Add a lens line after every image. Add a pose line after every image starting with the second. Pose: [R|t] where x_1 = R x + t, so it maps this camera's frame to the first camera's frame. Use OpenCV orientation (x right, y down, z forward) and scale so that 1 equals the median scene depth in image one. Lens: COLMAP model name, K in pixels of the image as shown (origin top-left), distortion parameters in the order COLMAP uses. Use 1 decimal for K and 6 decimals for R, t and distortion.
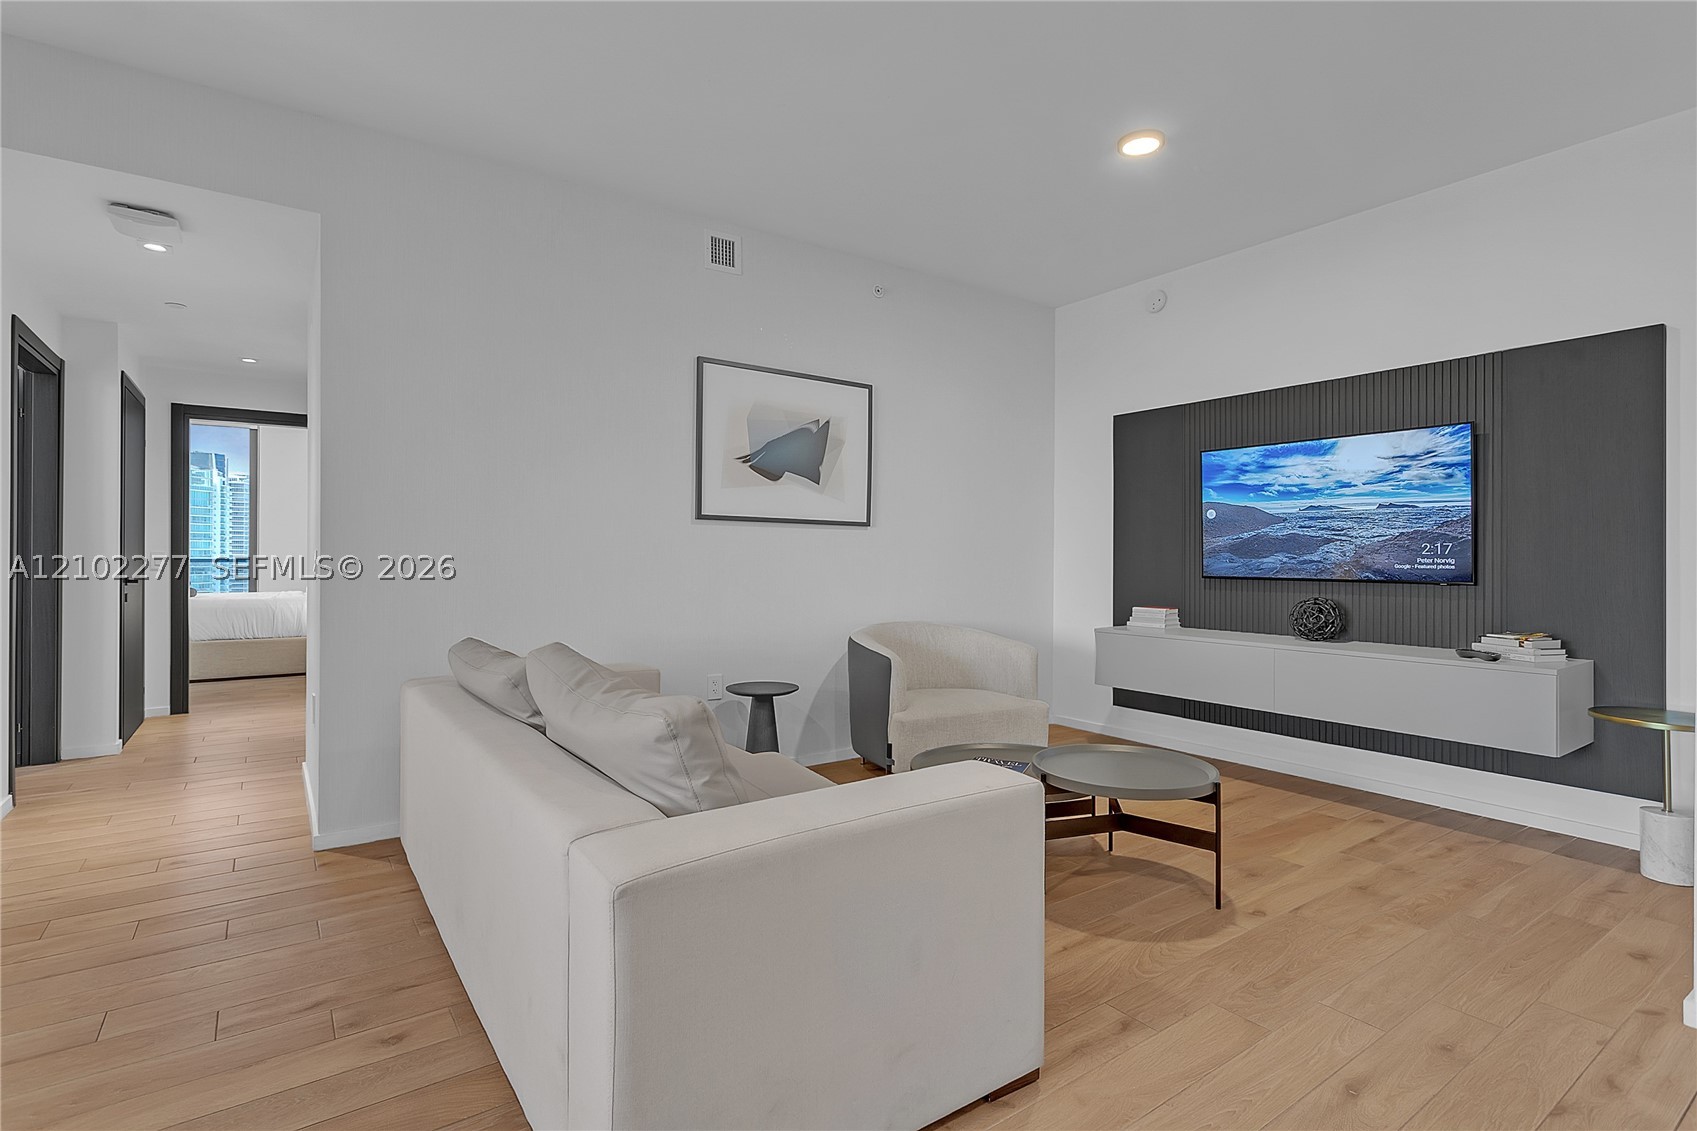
lens RADIAL K [[809.2, 0, 843.3], [0, 809.2, 552.4], [0, 0, 1]] dist [0.004837, -0.001636]
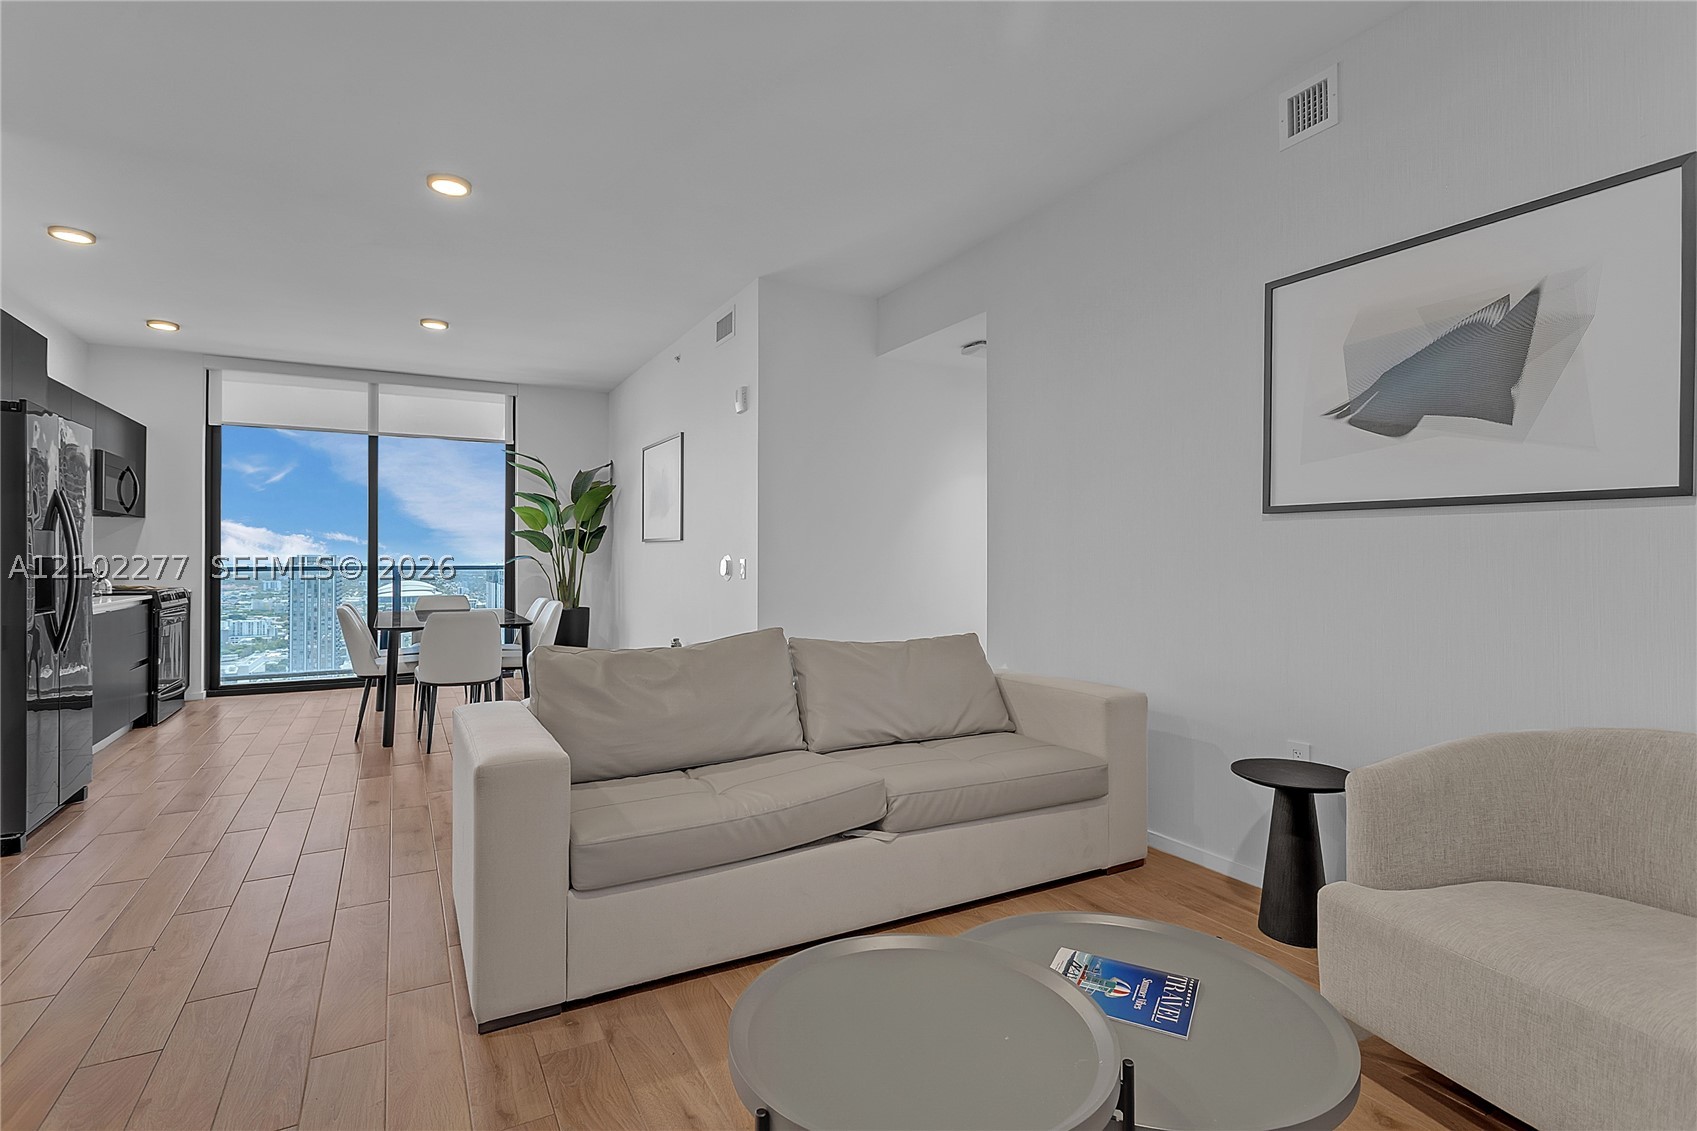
lens RADIAL K [[809.2, 0, 845.9], [0, 809.2, 549.1], [0, 0, 1]] dist [0.004837, -0.001636]
pose [[-0.105677, -0.014648, -0.994293, 0.542294], [0.005895, 0.999865, -0.015356, -0.000973], [0.994383, -0.007484, -0.105577, 0.679224]]
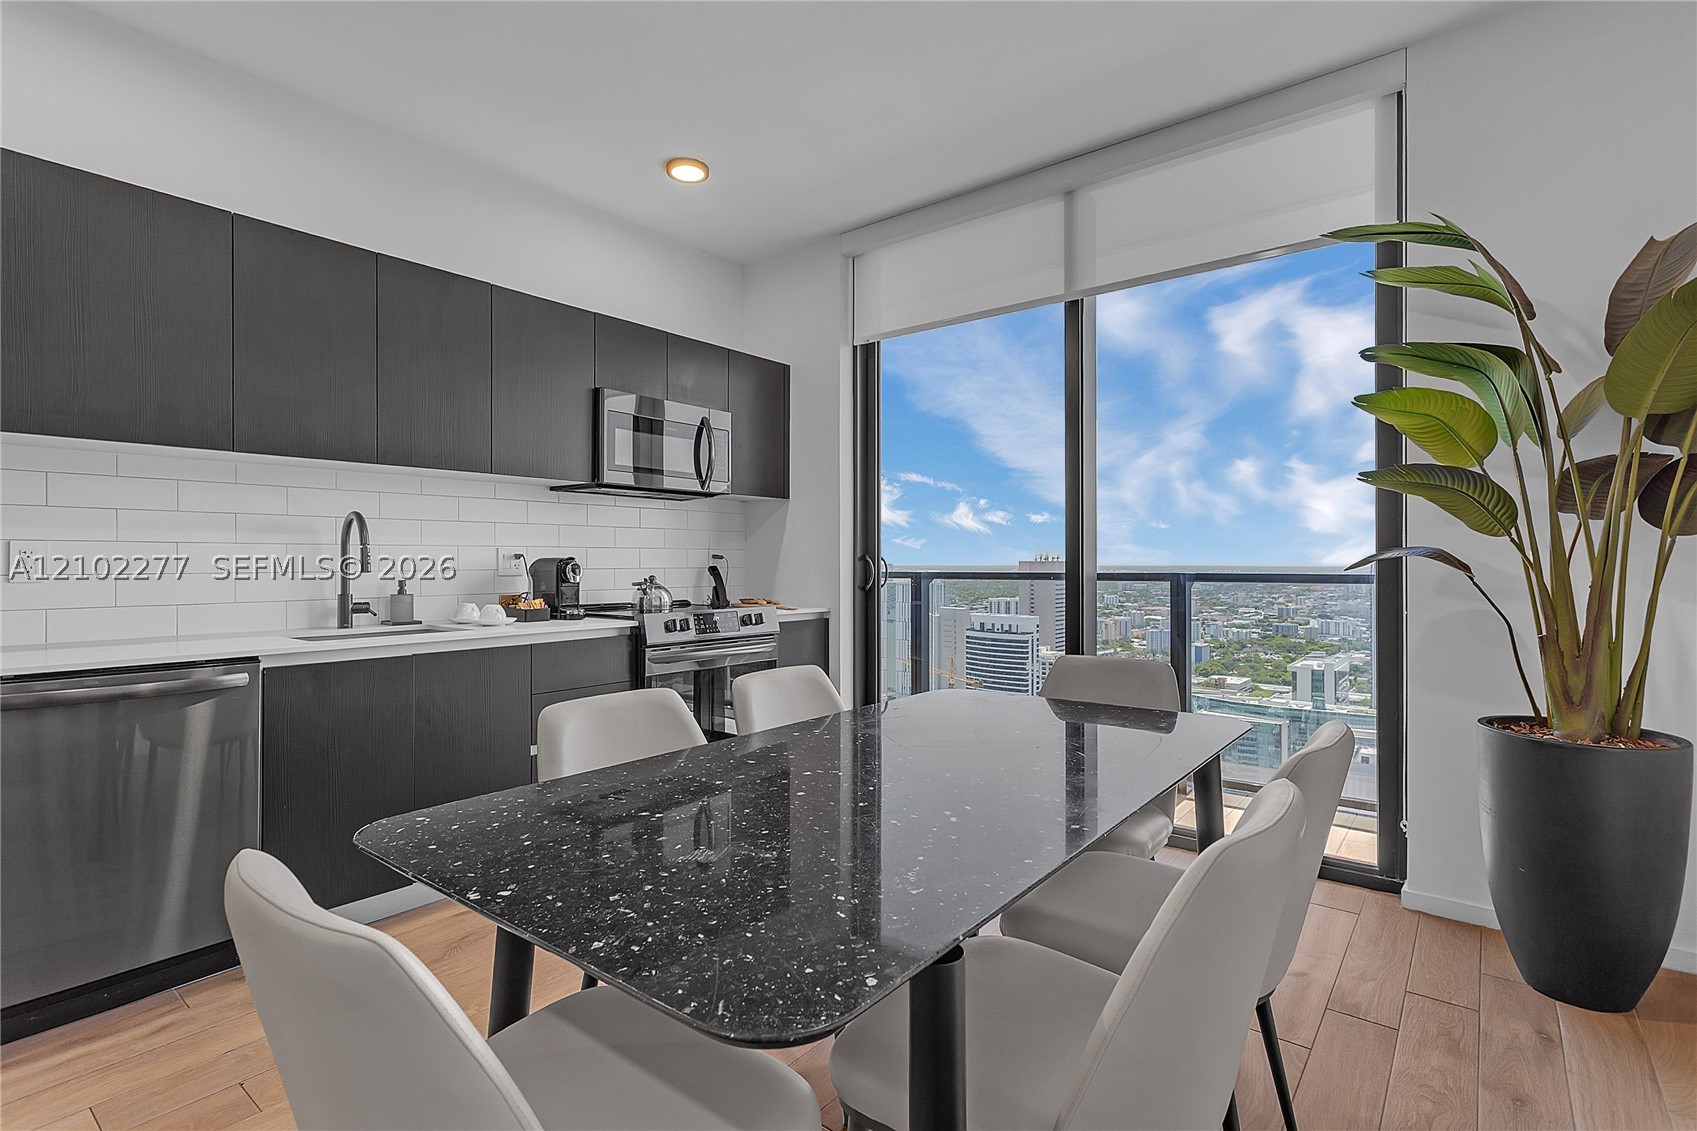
lens RADIAL K [[809.2, 0, 863.7], [0, 809.2, 560.0], [0, 0, 1]] dist [0.004837, -0.001636]
pose [[-0.956645, -0.002832, -0.291242, -0.631751], [-0.000034, 0.999954, -0.009612, -0.003236], [0.291256, -0.009185, -0.956601, 0.218618]]
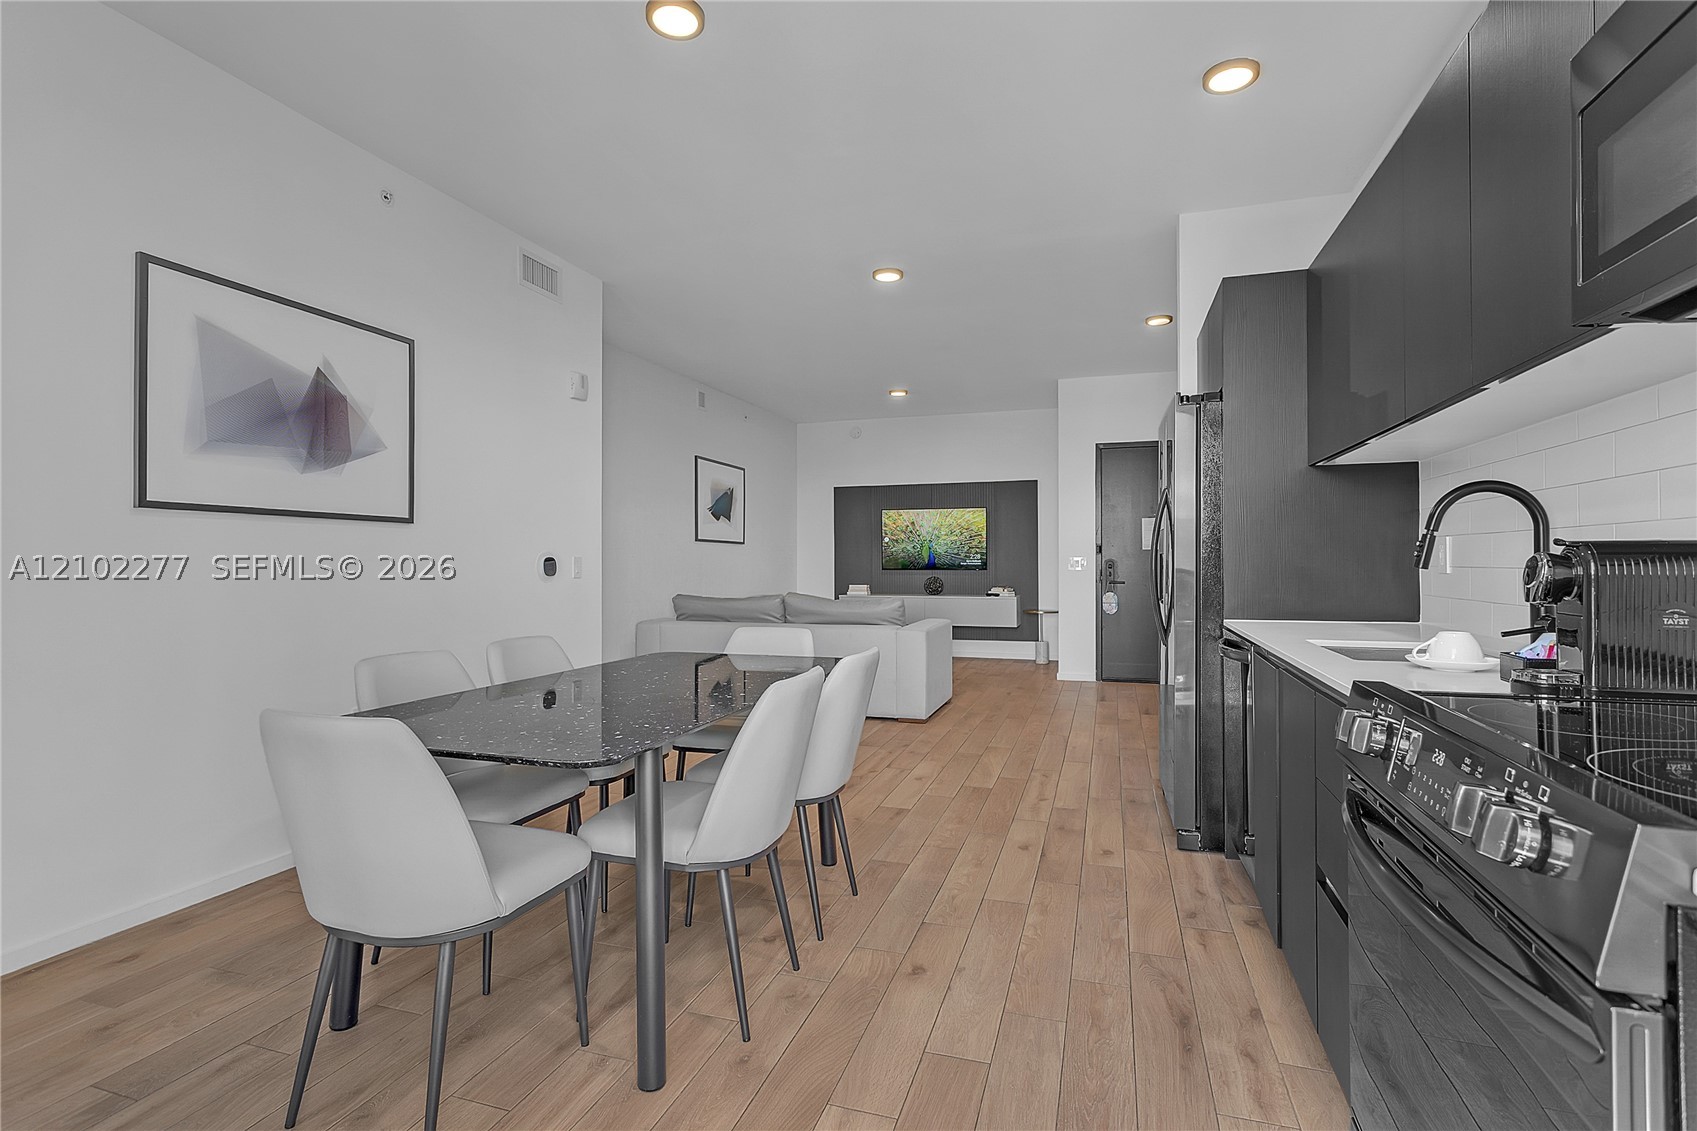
lens RADIAL K [[809.2, 0, 851.2], [0, 809.2, 557.6], [0, 0, 1]] dist [0.004837, -0.001636]
pose [[0.796886, -0.002362, 0.604125, -1.000932], [0.000394, 0.999994, 0.003390, -0.007585], [-0.604129, -0.002463, 0.796883, -0.710423]]
